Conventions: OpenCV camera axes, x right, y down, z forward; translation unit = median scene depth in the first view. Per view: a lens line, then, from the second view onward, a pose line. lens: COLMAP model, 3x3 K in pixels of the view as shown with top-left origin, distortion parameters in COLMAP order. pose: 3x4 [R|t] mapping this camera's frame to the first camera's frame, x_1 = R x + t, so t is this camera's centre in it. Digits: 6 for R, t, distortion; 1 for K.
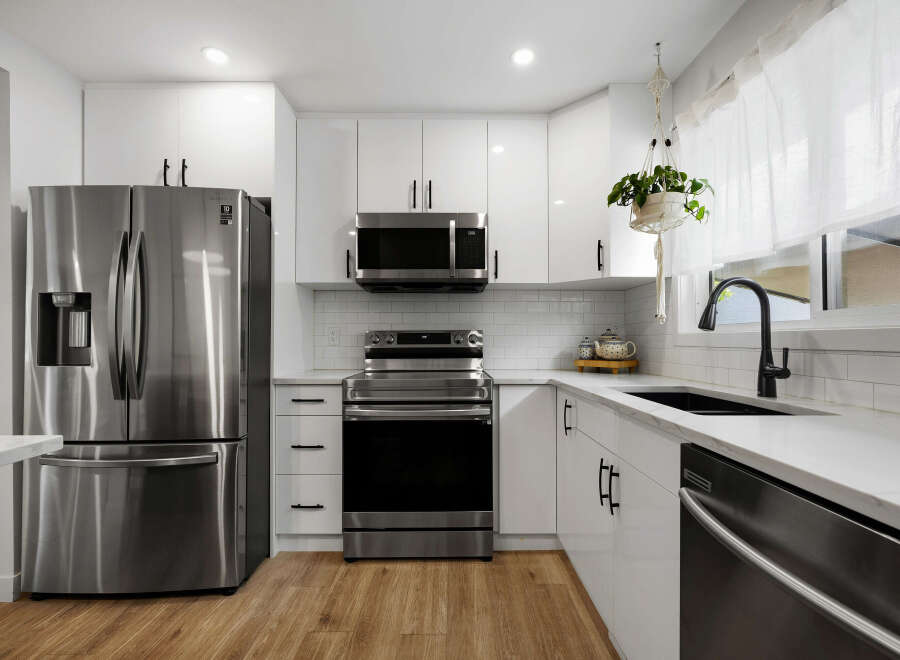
lens RADIAL K [[426.0, 0, 450.0], [0, 426.0, 330.0], [0, 0, 1]] dist [-0.001302, -0.000394]
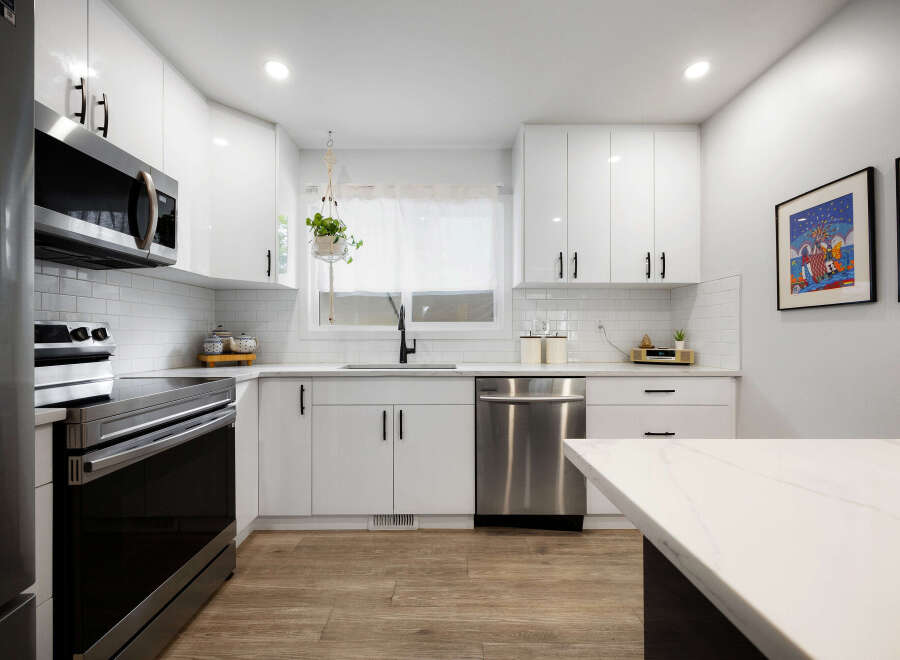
lens RADIAL K [[379.6, 0, 450.0], [0, 379.6, 330.0], [0, 0, 1]] dist [-0.000898, -0.000014]
pose [[-0.014167, 0.020869, 0.999682, -0.820525], [-0.020063, 0.999575, -0.021152, 0.023818], [-0.999698, -0.020357, -0.013742, 0.610045]]
